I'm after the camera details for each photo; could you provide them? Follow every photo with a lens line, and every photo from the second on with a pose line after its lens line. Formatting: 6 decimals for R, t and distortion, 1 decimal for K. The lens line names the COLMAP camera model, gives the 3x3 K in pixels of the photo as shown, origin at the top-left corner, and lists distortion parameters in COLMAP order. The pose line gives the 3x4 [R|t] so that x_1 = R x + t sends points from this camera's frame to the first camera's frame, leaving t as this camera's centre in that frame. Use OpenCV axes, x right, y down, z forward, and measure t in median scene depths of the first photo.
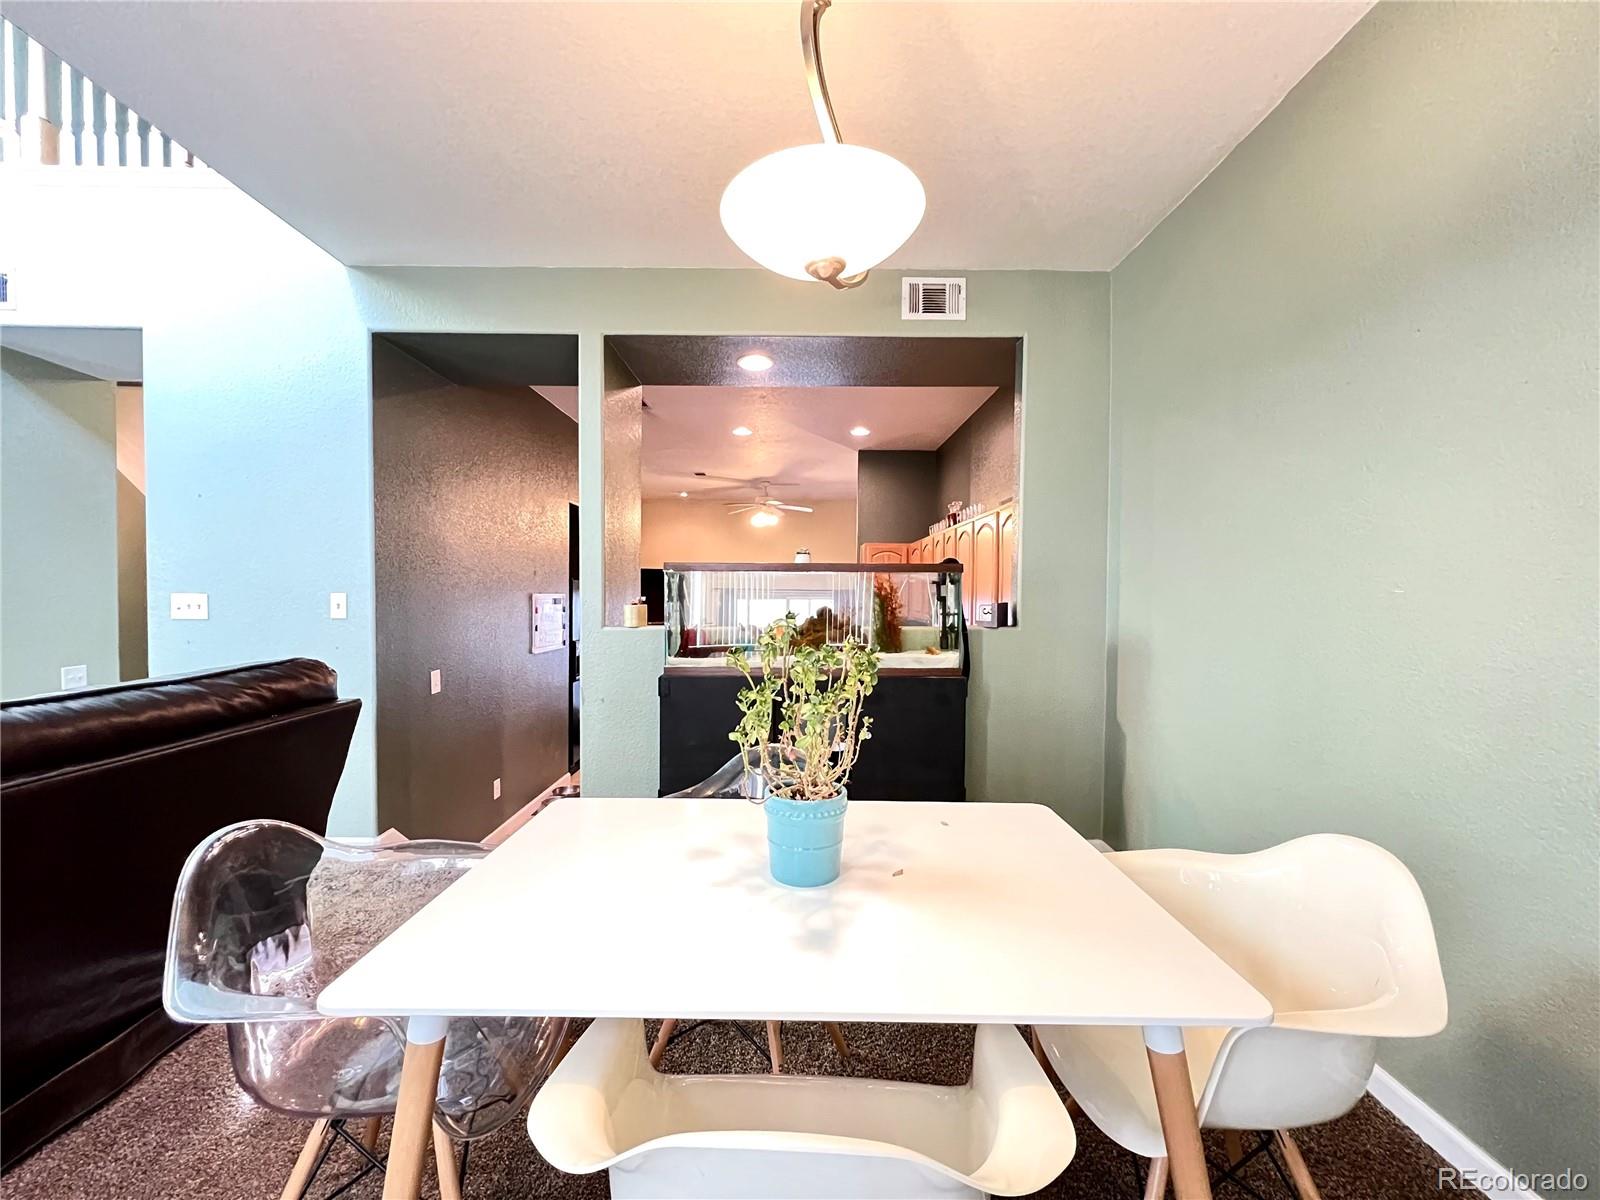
lens RADIAL K [[646.9, 0, 800.0], [0, 646.9, 600.0], [0, 0, 1]] dist [0.000185, -0.000001]
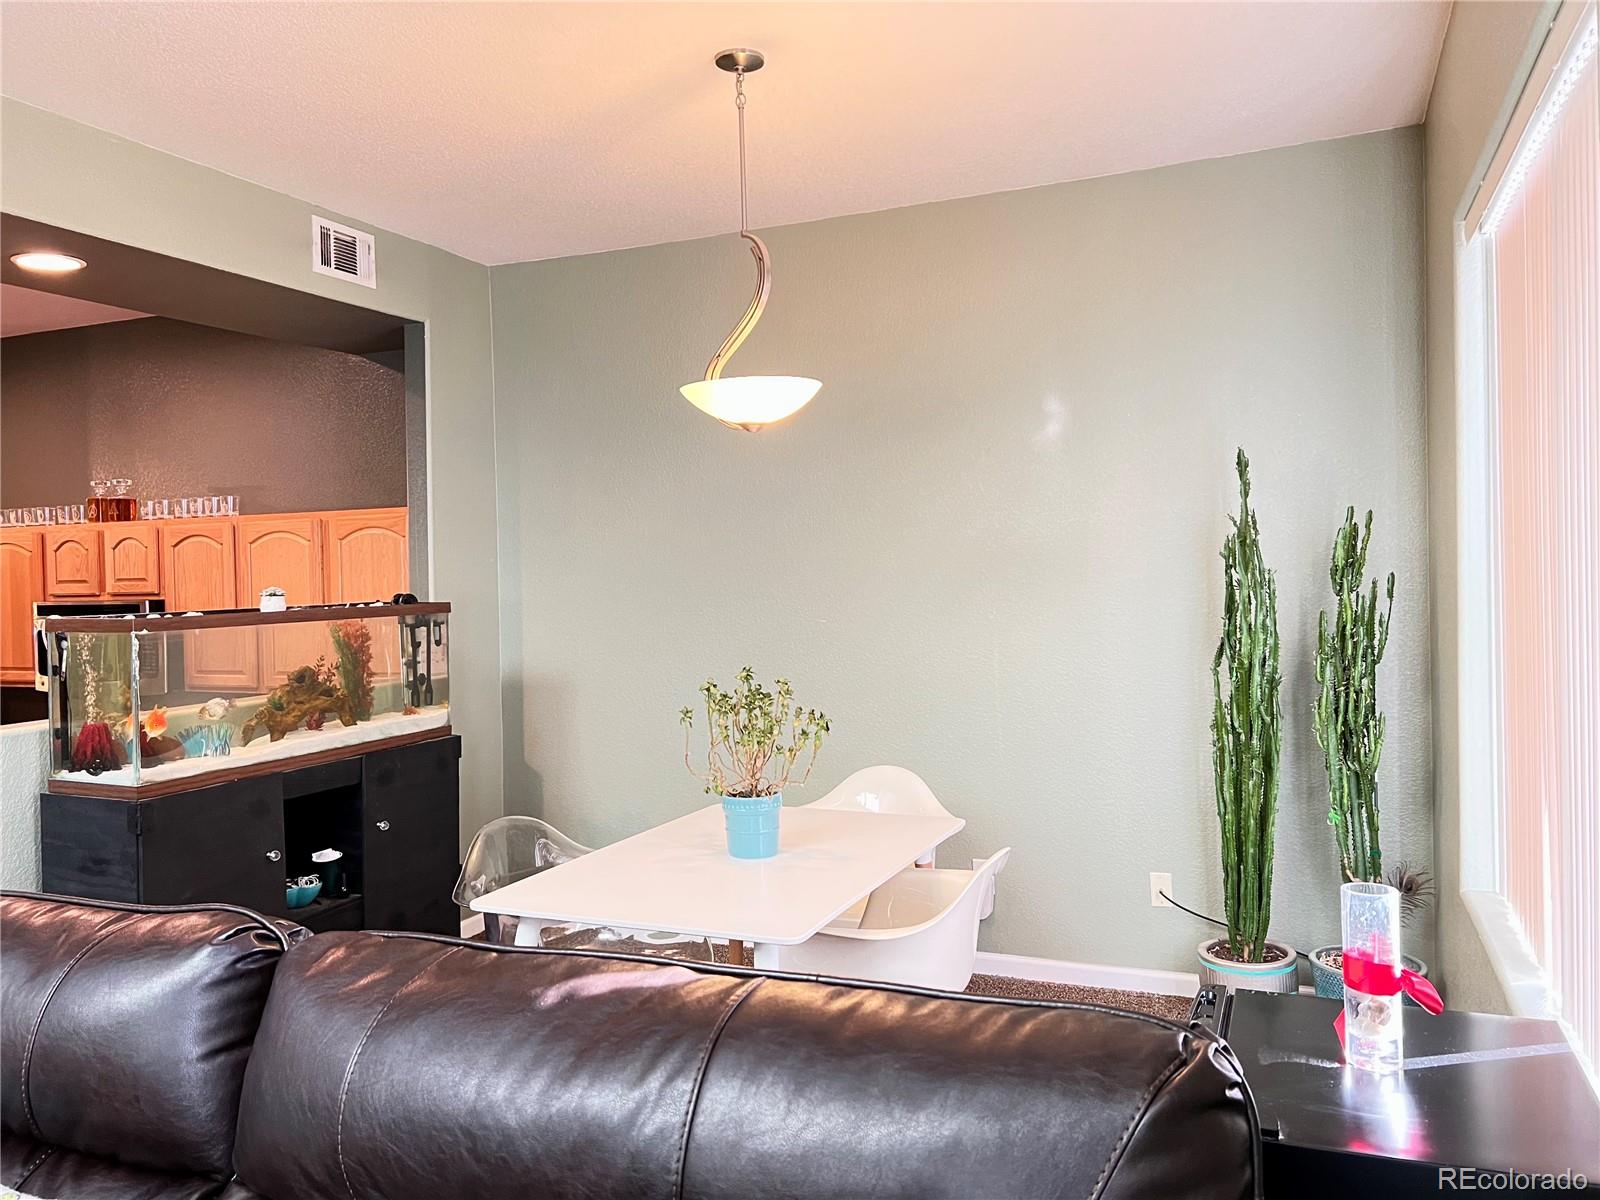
lens RADIAL K [[1224.3, 0, 800.0], [0, 1224.3, 600.0], [0, 0, 1]] dist [0.004425, -0.055257]
pose [[0.389167, -0.037917, 0.920386, -0.929266], [0.044019, 0.998777, 0.022534, -0.066384], [-0.920115, 0.031745, 0.390360, -0.043887]]
